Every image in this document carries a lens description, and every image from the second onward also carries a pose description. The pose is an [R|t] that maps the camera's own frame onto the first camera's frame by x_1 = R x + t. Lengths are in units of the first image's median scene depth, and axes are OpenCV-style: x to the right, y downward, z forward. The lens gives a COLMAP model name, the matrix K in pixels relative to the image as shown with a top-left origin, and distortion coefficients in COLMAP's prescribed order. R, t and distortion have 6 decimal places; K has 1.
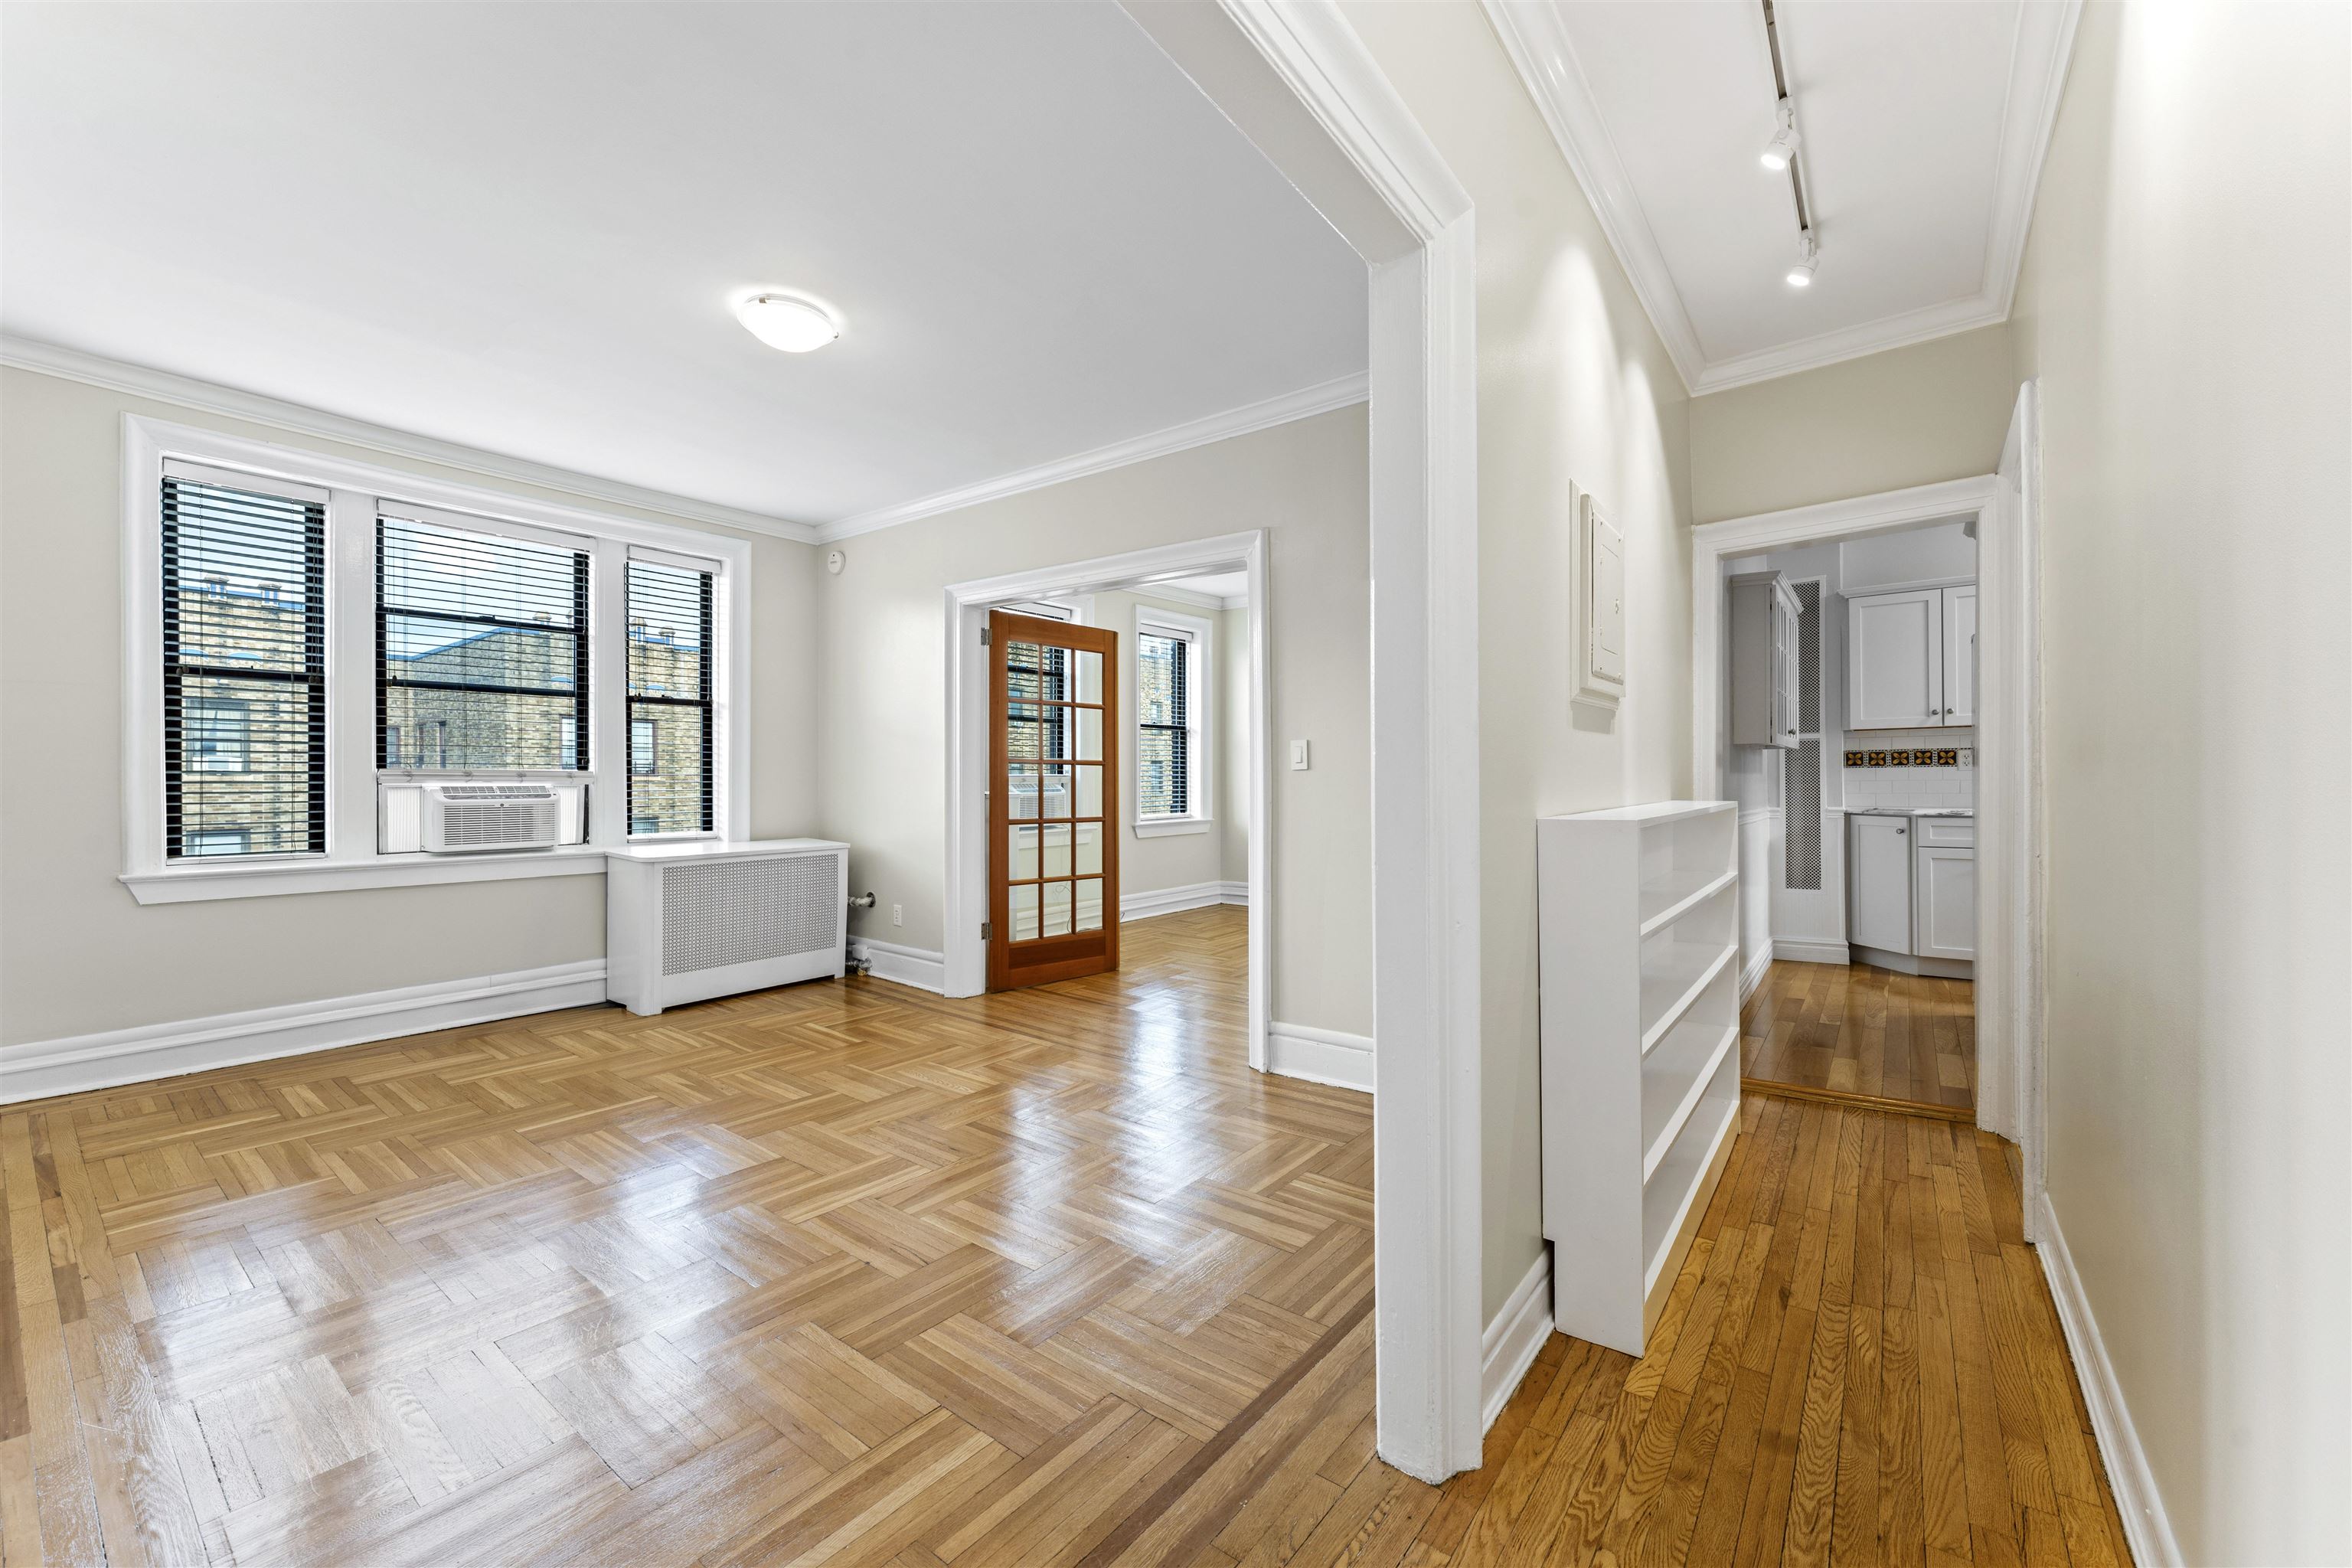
lens RADIAL K [[936.3, 0, 1177.3], [0, 936.3, 787.7], [0, 0, 1]] dist [0.000028, 0.000279]
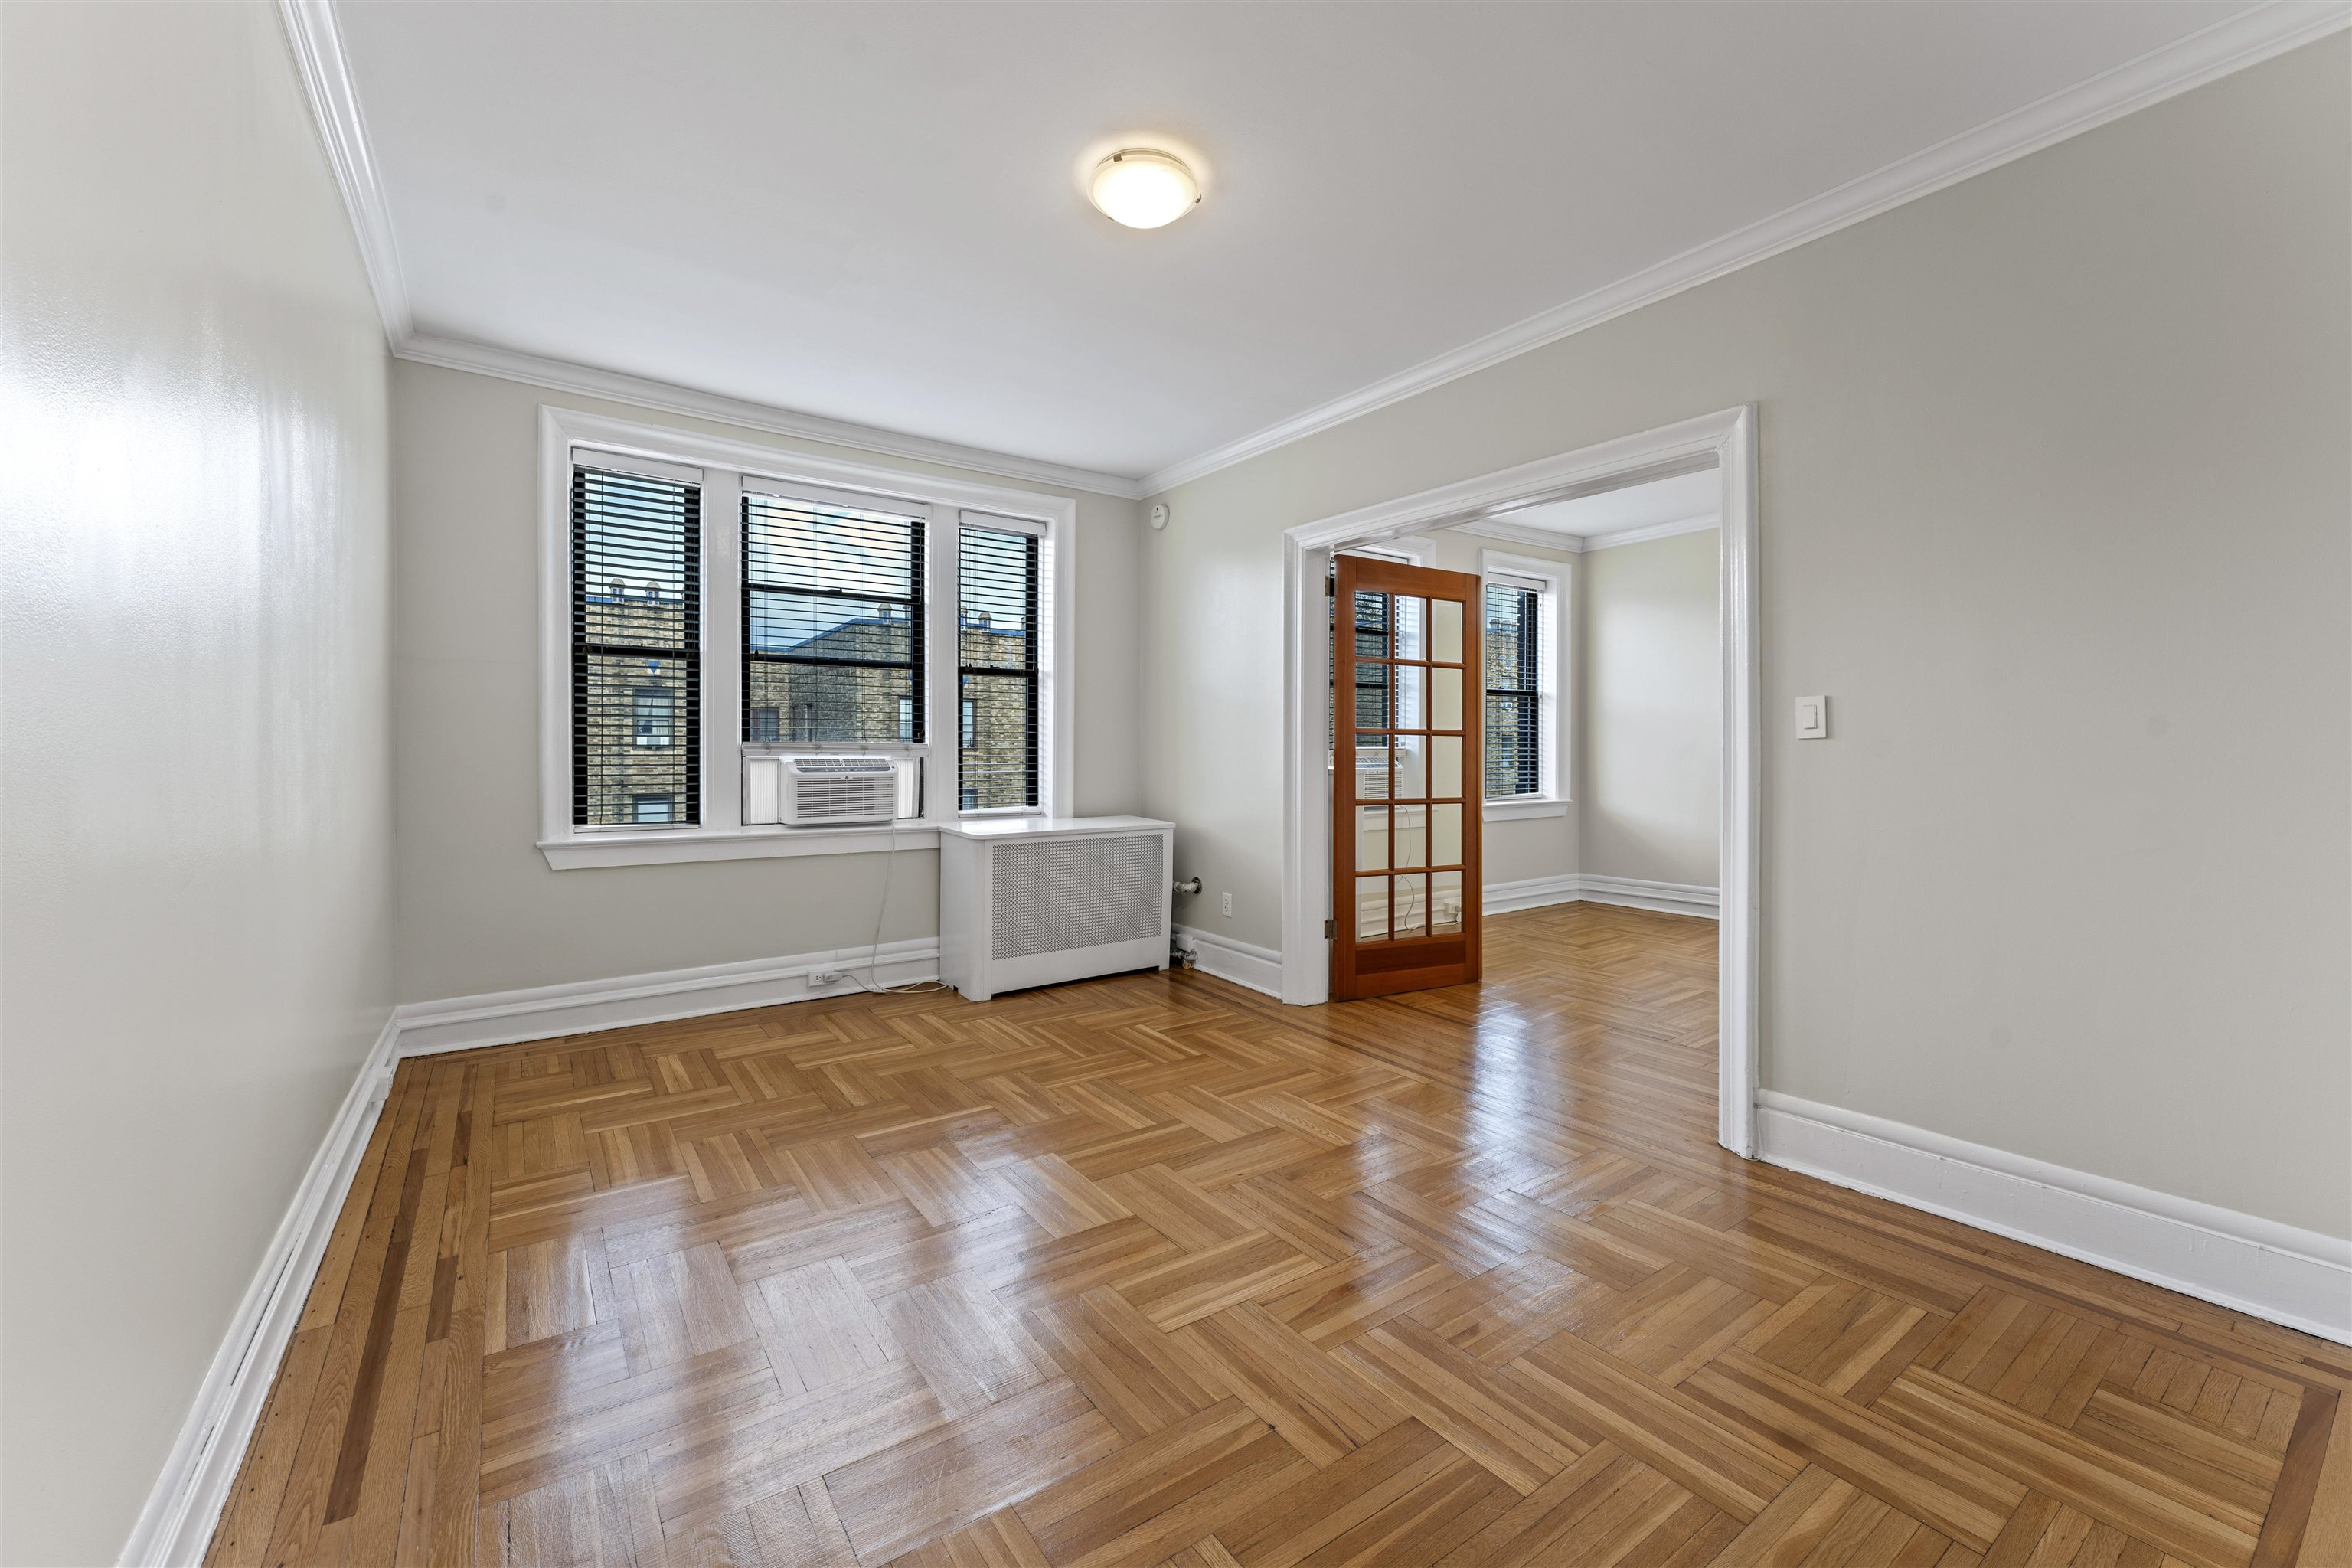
lens RADIAL K [[943.5, 0, 1177.1], [0, 943.5, 762.4], [0, 0, 1]] dist [0.000511, 0.000160]
pose [[0.956814, 0.002914, -0.290685, -0.109985], [-0.002934, 0.999996, 0.000367, 0.000427], [0.290685, 0.000502, 0.956819, 0.166067]]
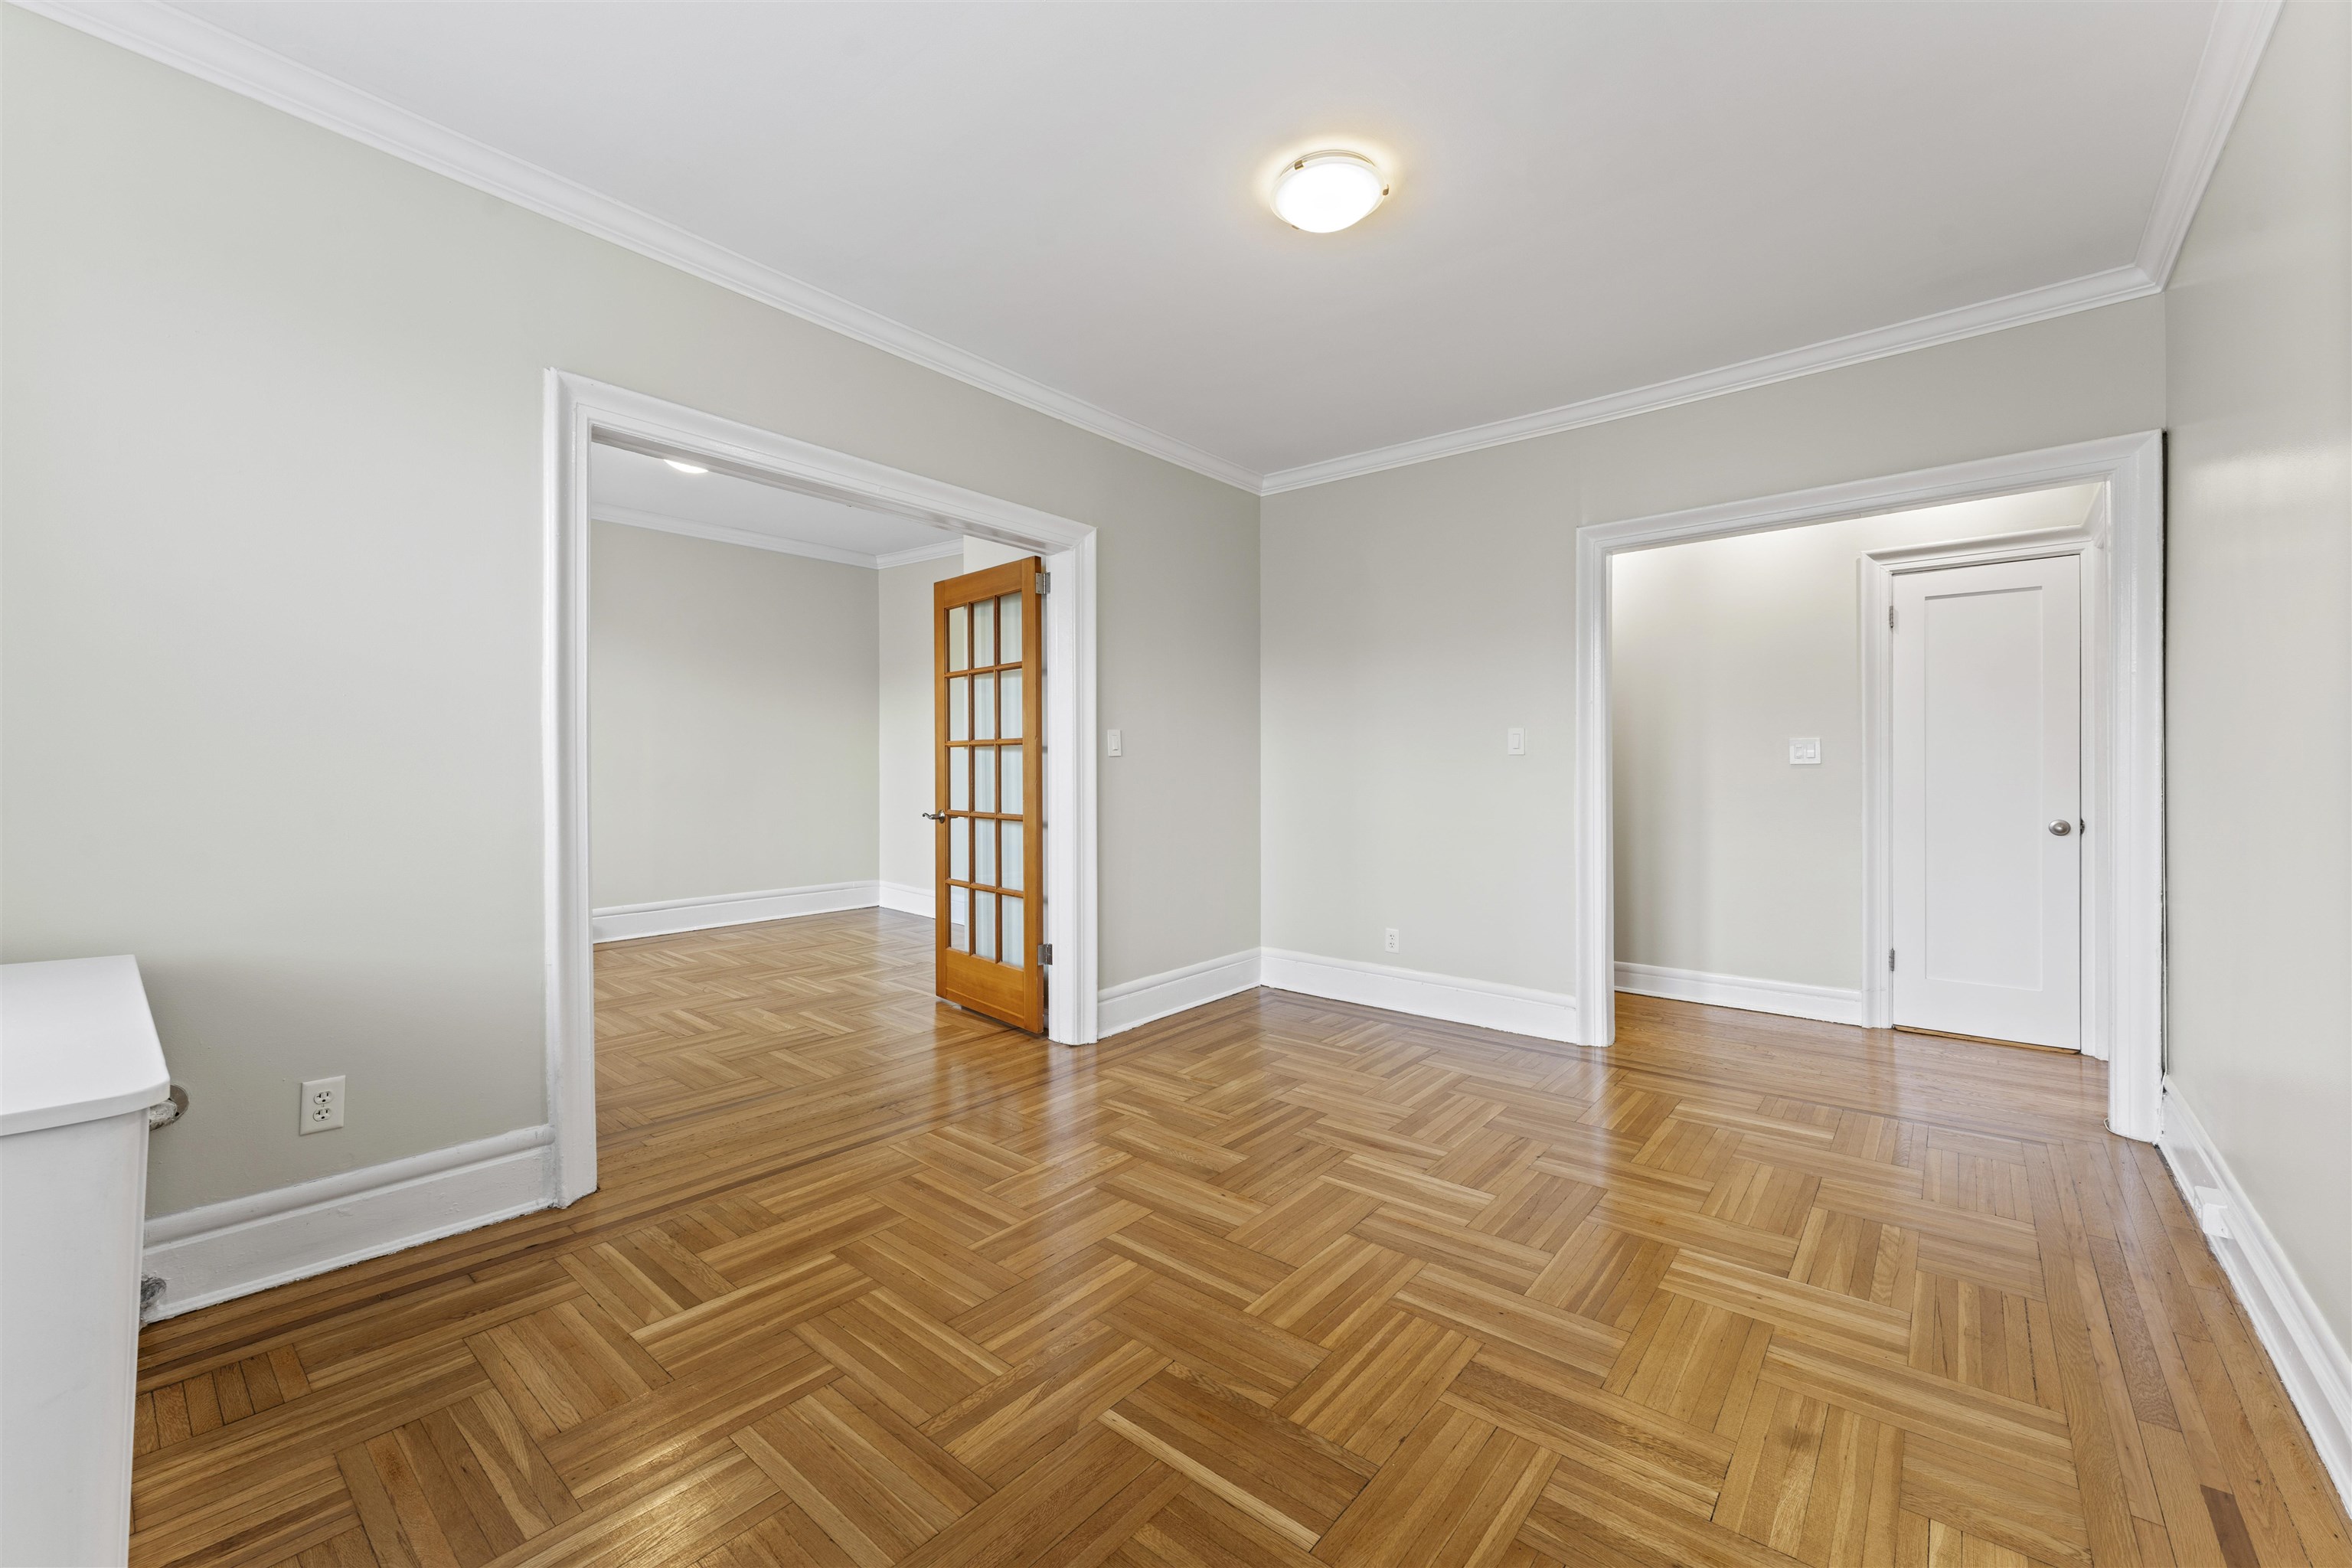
lens RADIAL K [[943.5, 0, 1177.1], [0, 943.5, 762.4], [0, 0, 1]] dist [0.000511, 0.000160]
pose [[0.033142, 0.003671, 0.999444, -0.911662], [0.010515, 0.999937, -0.004022, -0.004448], [-0.999395, 0.010642, 0.033101, 0.823202]]
